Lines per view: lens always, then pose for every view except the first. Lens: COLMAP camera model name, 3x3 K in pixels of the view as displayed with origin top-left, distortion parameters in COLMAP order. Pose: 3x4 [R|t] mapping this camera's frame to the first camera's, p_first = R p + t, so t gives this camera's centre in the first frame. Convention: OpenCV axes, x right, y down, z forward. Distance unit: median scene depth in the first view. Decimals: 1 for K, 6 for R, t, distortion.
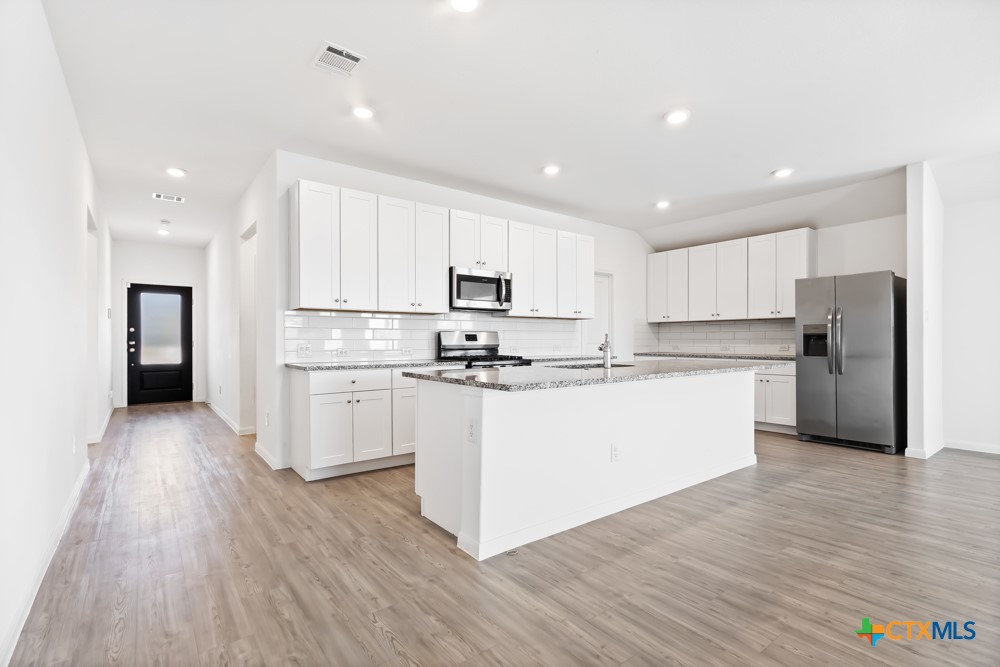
lens RADIAL K [[464.7, 0, 504.2], [0, 464.7, 338.0], [0, 0, 1]] dist [0.002600, 0.001307]
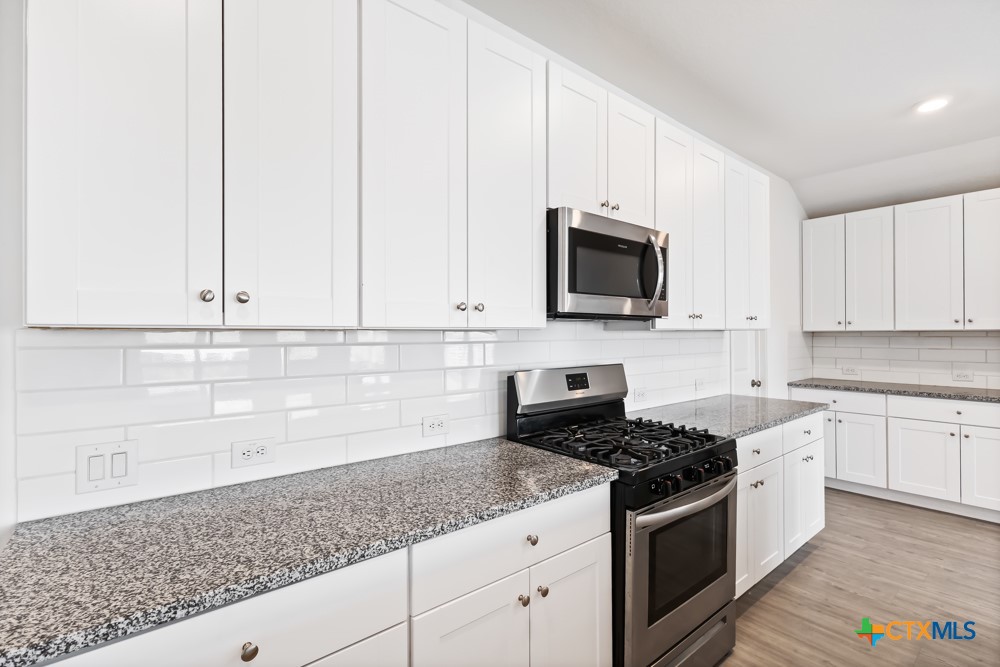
lens RADIAL K [[464.7, 0, 500.8], [0, 464.7, 323.9], [0, 0, 1]] dist [0.002600, 0.001307]
pose [[0.999482, -0.002959, 0.032047, -0.159451], [0.003606, 0.999790, -0.020160, -0.047298], [-0.031981, 0.020265, 0.999283, 0.583490]]
